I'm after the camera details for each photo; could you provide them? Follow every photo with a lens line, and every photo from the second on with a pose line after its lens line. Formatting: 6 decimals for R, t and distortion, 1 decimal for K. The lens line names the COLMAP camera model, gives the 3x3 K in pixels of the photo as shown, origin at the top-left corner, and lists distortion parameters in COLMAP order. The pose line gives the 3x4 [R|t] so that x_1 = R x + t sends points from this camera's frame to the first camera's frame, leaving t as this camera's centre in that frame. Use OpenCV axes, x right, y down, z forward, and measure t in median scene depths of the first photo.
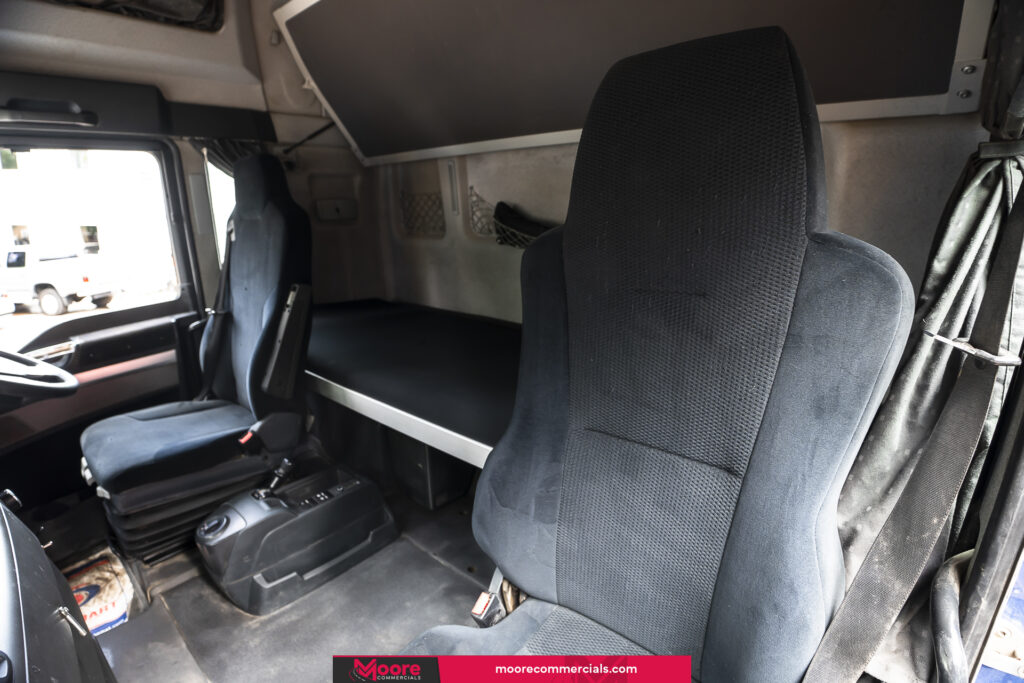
lens RADIAL K [[491.5, 0, 512.0], [0, 491.5, 341.5], [0, 0, 1]] dist [-0.098656, 0.021454]
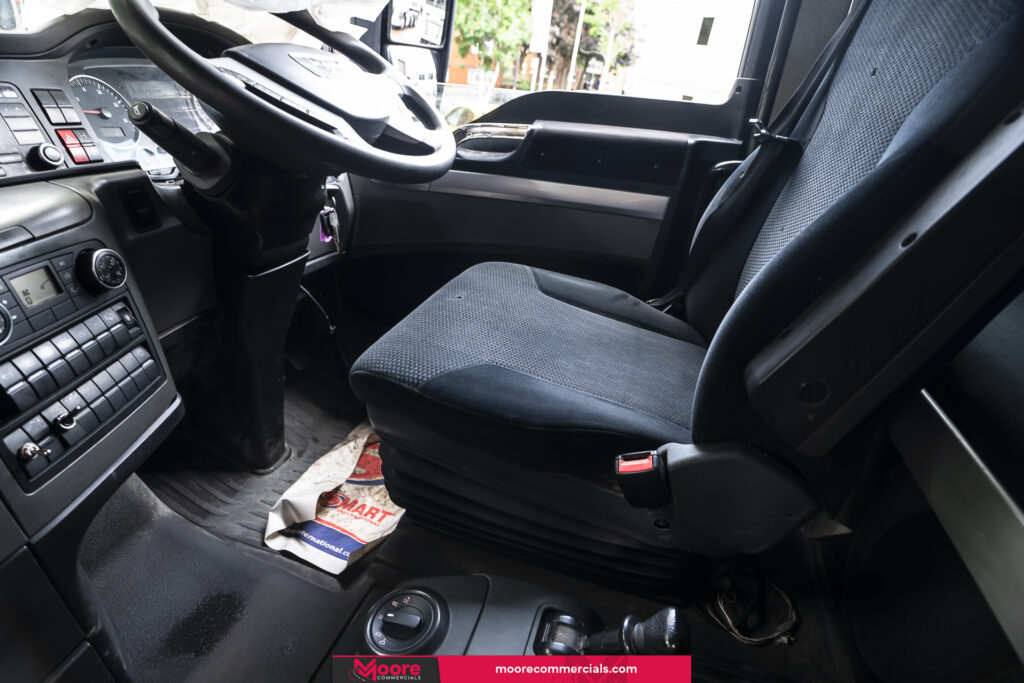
lens RADIAL K [[491.5, 0, 512.0], [0, 491.5, 341.5], [0, 0, 1]] dist [-0.098656, 0.021454]
pose [[0.403931, 0.487502, -0.774068, -0.308079], [-0.349178, 0.864268, 0.362099, 0.023374], [0.845526, 0.124025, 0.519330, 0.615572]]
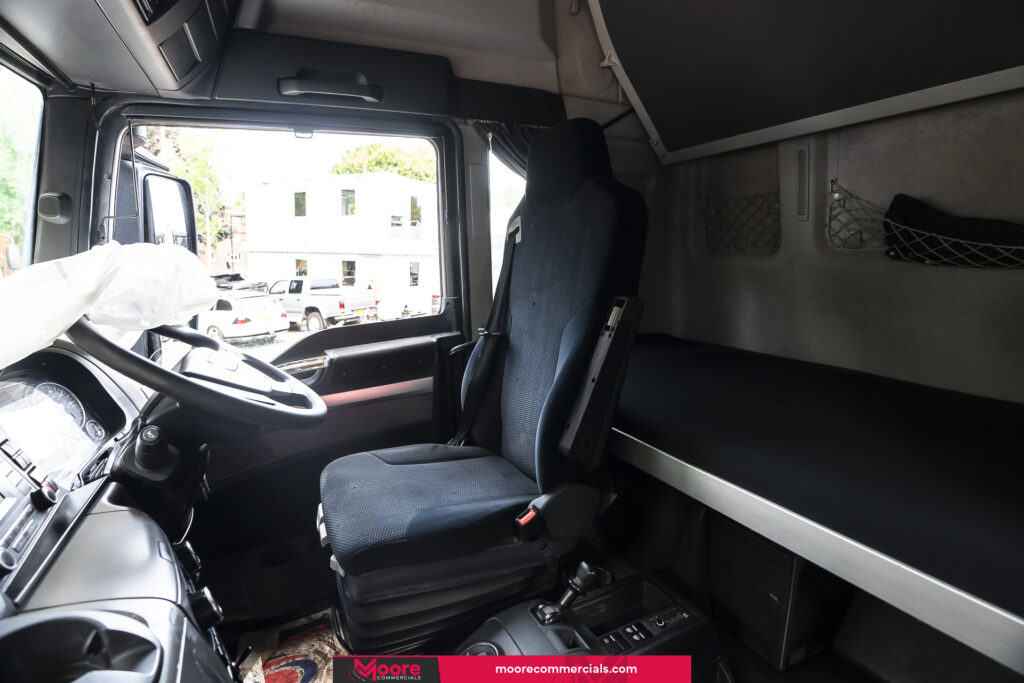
lens RADIAL K [[491.5, 0, 512.0], [0, 491.5, 341.5], [0, 0, 1]] dist [-0.098656, 0.021454]
pose [[0.916472, 0.061522, -0.395340, -0.271101], [-0.097377, 0.992693, -0.071259, 0.004565], [0.388068, 0.103804, 0.915767, 0.281674]]
